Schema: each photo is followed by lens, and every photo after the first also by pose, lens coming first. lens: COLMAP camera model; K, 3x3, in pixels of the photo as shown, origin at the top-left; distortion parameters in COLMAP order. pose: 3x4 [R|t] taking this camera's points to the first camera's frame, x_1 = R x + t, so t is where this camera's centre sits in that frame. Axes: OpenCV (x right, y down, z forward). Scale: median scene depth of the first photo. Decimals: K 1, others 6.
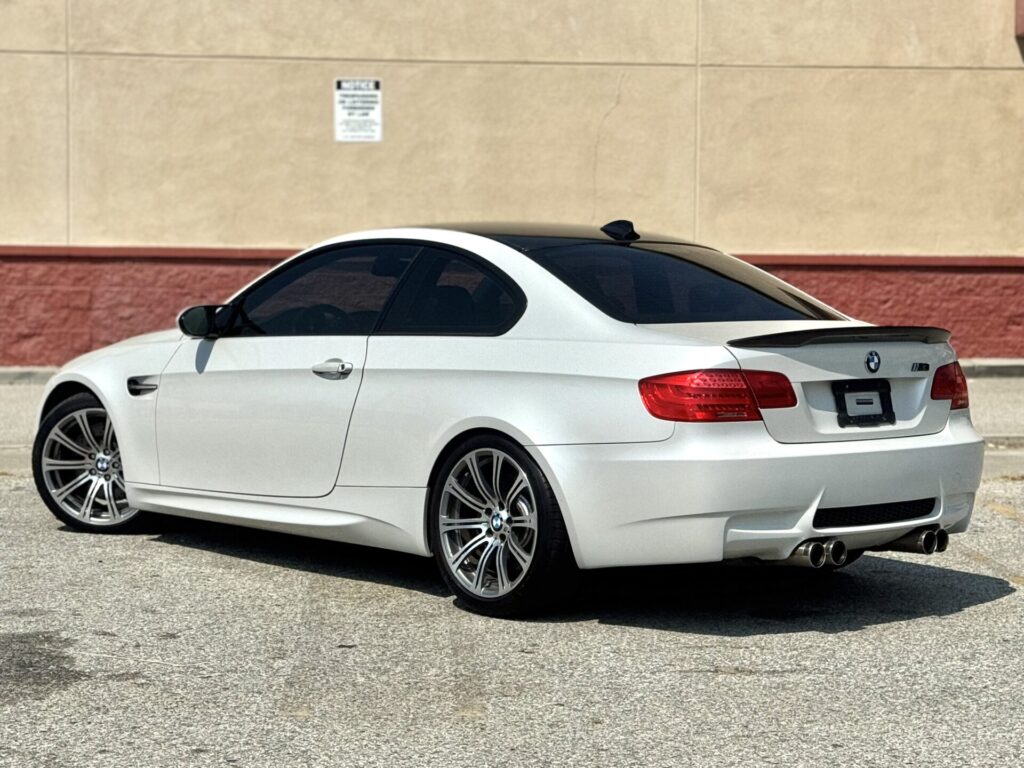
lens RADIAL K [[2205.9, 0, 509.7], [0, 2205.9, 394.1], [0, 0, 1]] dist [0.162627, 0.000000]
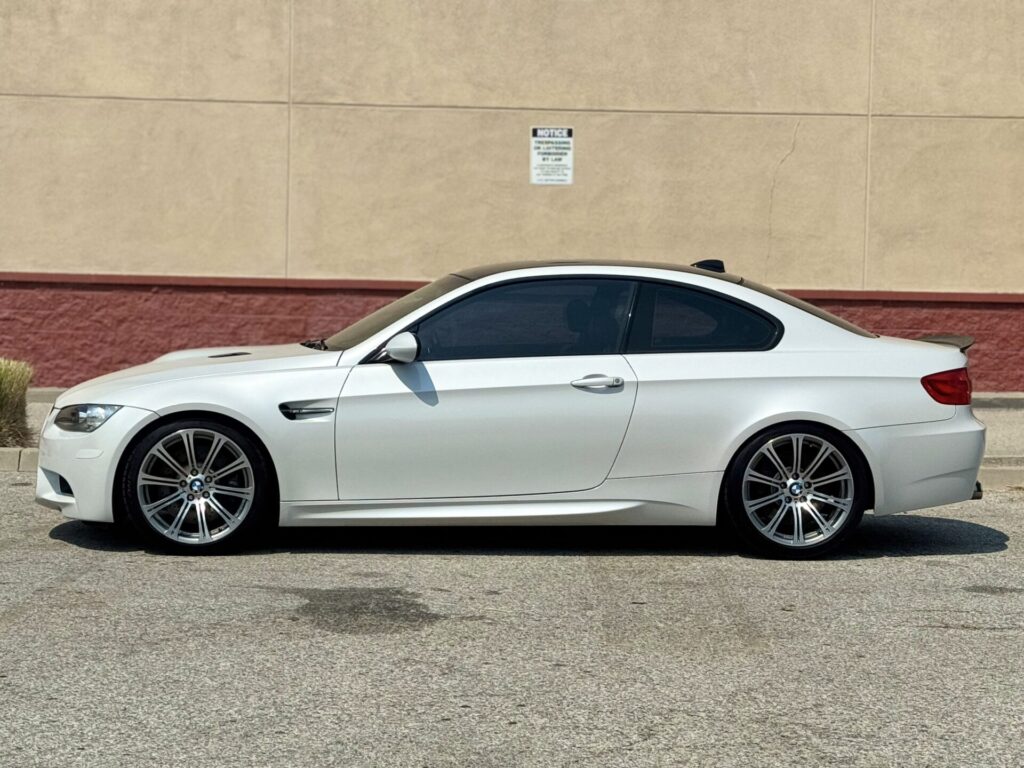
lens RADIAL K [[2205.9, 0, 514.3], [0, 2205.9, 396.8], [0, 0, 1]] dist [0.162627, 0.000000]
pose [[0.998423, 0.013229, -0.054560, -0.026254], [-0.014065, 0.999789, -0.014952, 0.006256], [0.054351, 0.015696, 0.998399, -0.080313]]
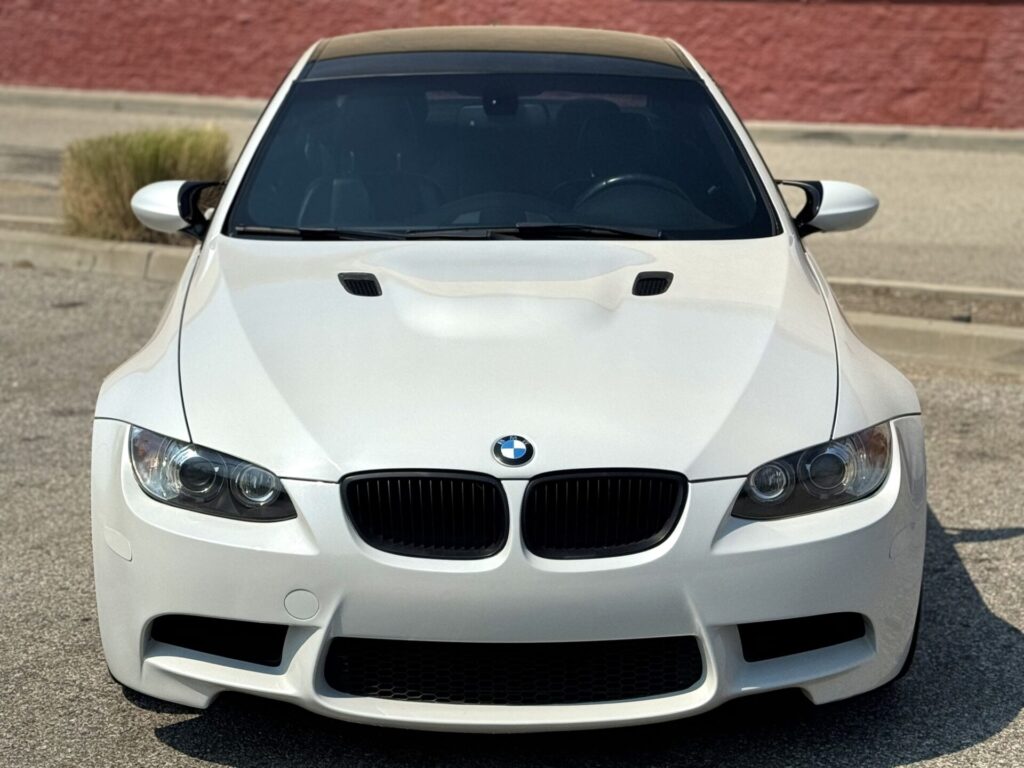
lens RADIAL K [[2205.9, 0, 481.4], [0, 2205.9, 374.5], [0, 0, 1]] dist [0.162627, 0.000000]
pose [[0.818810, 0.108118, -0.563791, 0.144971], [-0.040295, 0.990506, 0.131428, -0.023752], [0.572649, -0.084897, 0.815393, 0.190784]]
